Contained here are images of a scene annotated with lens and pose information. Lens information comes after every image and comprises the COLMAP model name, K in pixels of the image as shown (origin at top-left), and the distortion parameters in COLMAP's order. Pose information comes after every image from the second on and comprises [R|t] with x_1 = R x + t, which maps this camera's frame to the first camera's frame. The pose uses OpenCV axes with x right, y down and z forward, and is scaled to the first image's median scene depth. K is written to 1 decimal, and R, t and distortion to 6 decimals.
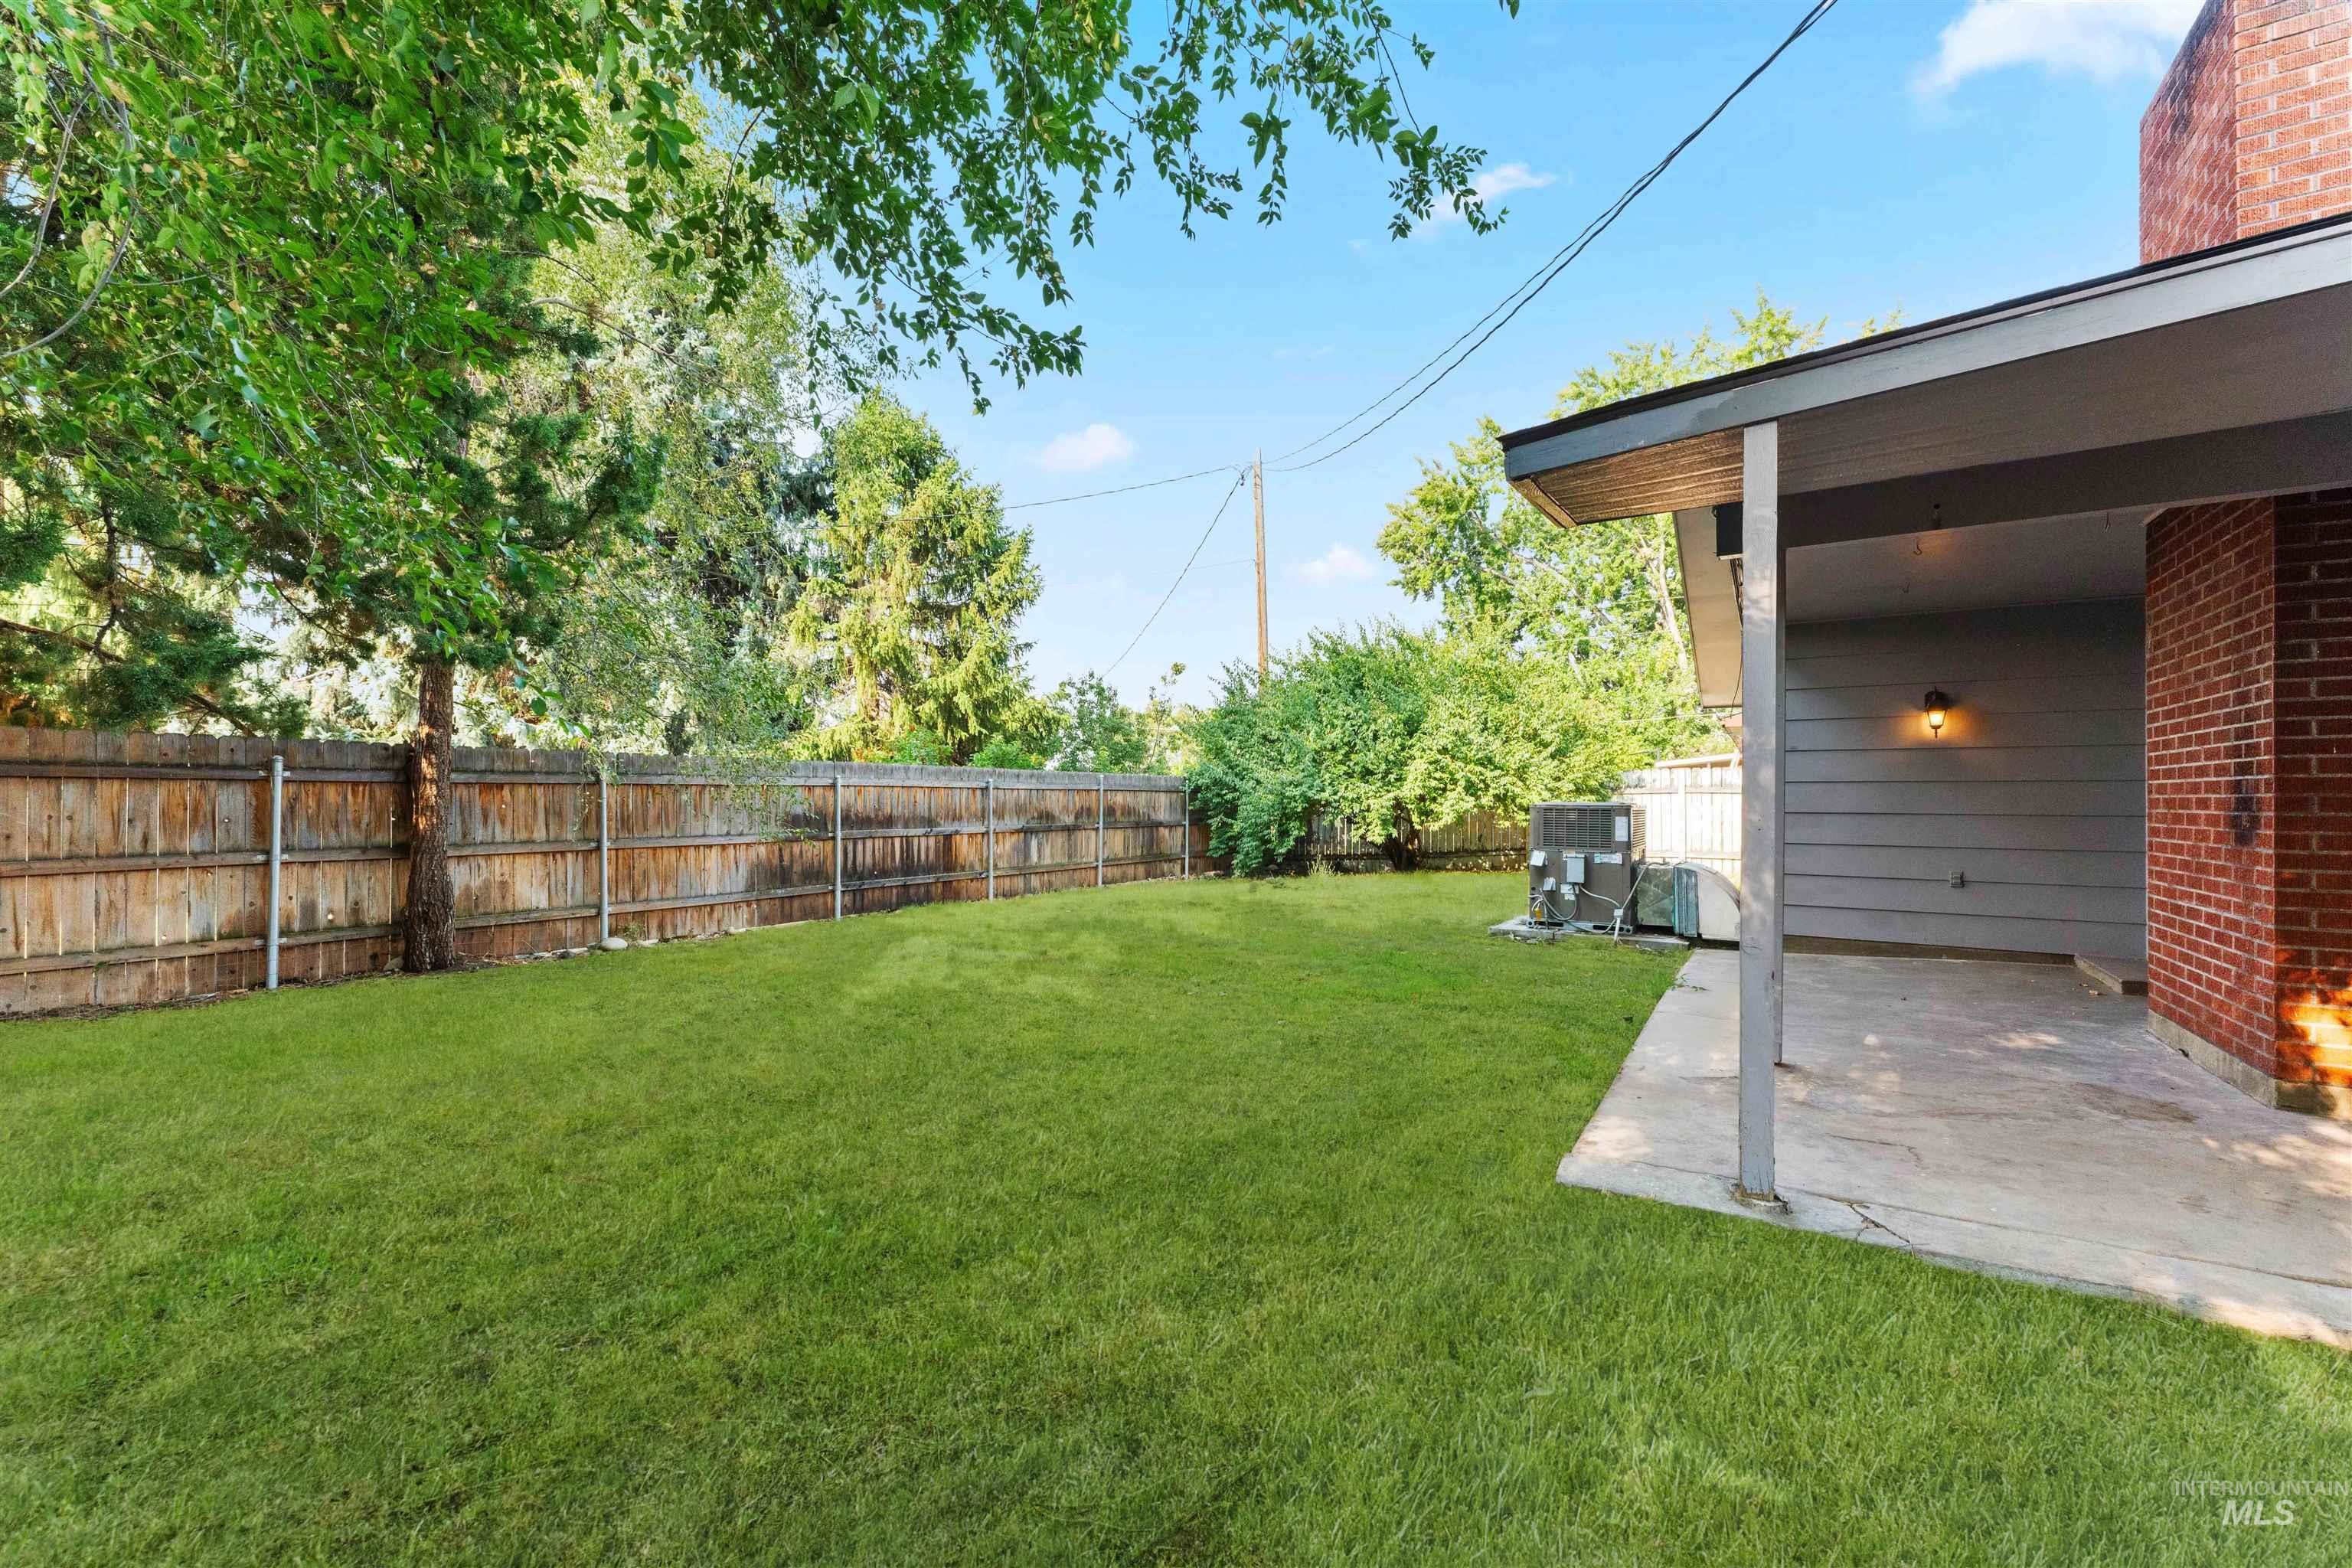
lens RADIAL K [[934.1, 0, 1174.7], [0, 934.1, 778.5], [0, 0, 1]] dist [-0.000504, 0.000011]
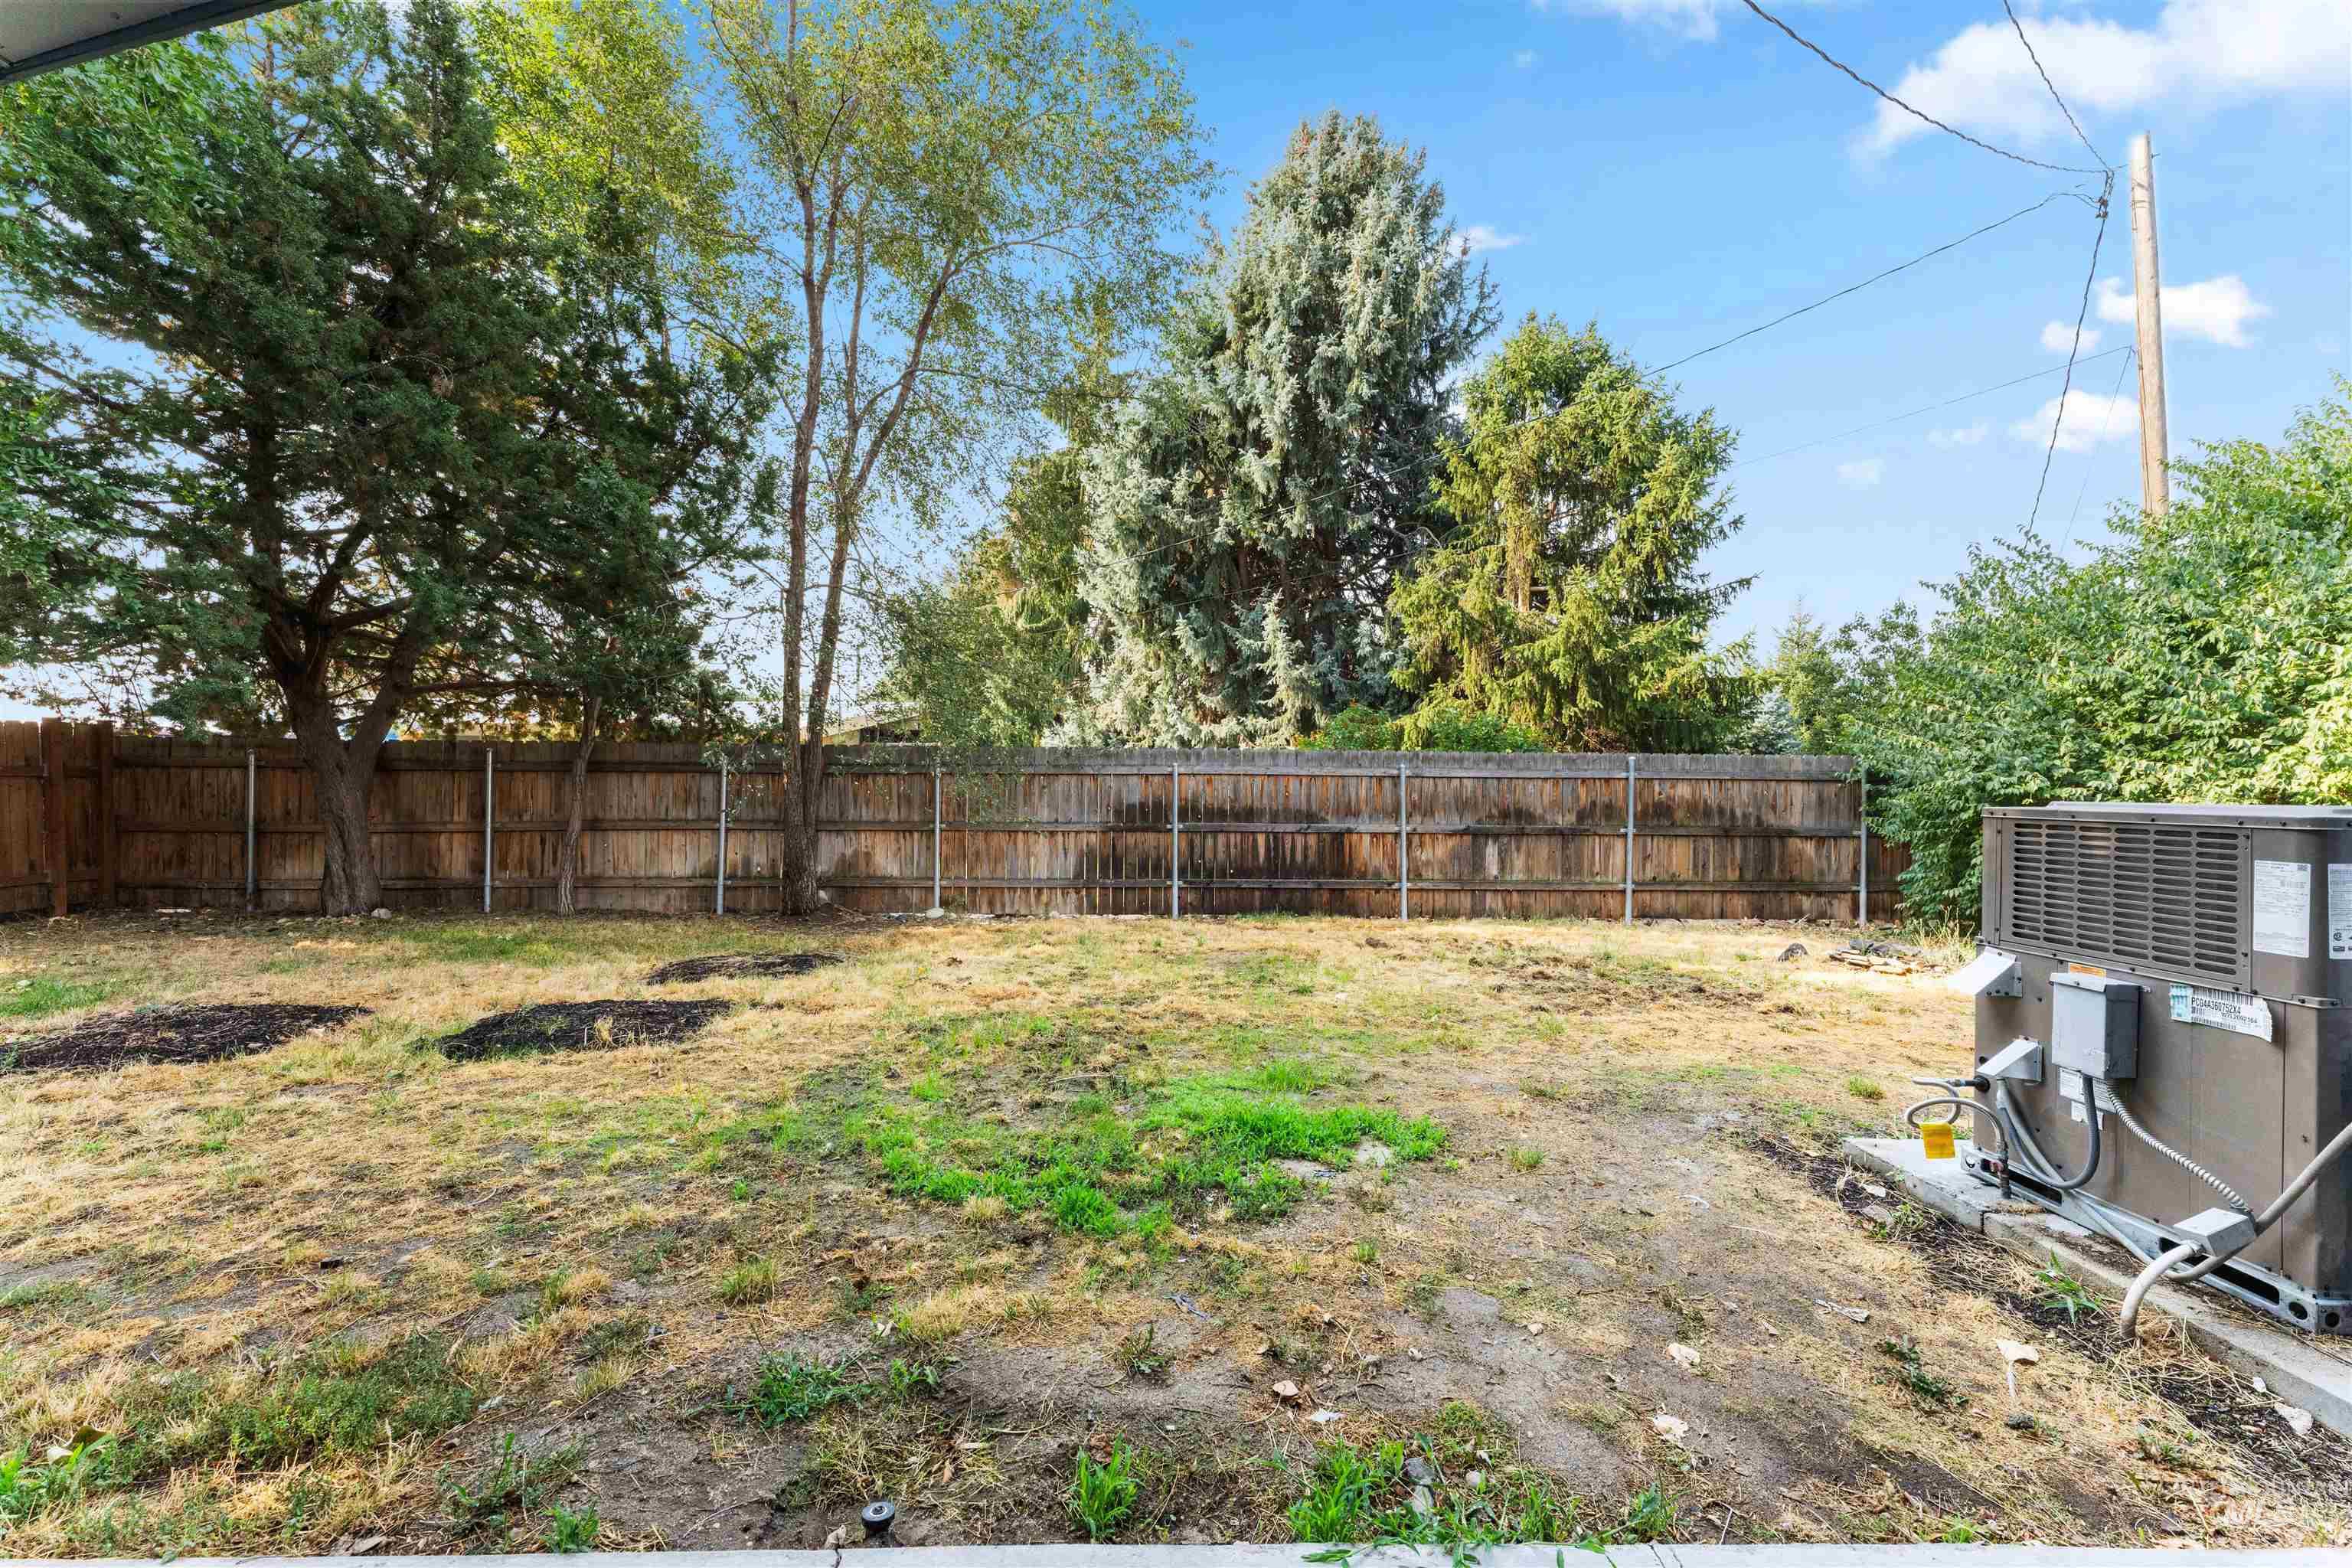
lens RADIAL K [[934.1, 0, 1174.7], [0, 934.1, 778.5], [0, 0, 1]] dist [-0.000504, 0.000011]
pose [[0.570587, -0.005363, -0.821220, 0.362149], [0.010478, 0.999945, 0.000750, 0.010280], [0.821171, -0.009032, 0.570611, 0.422254]]
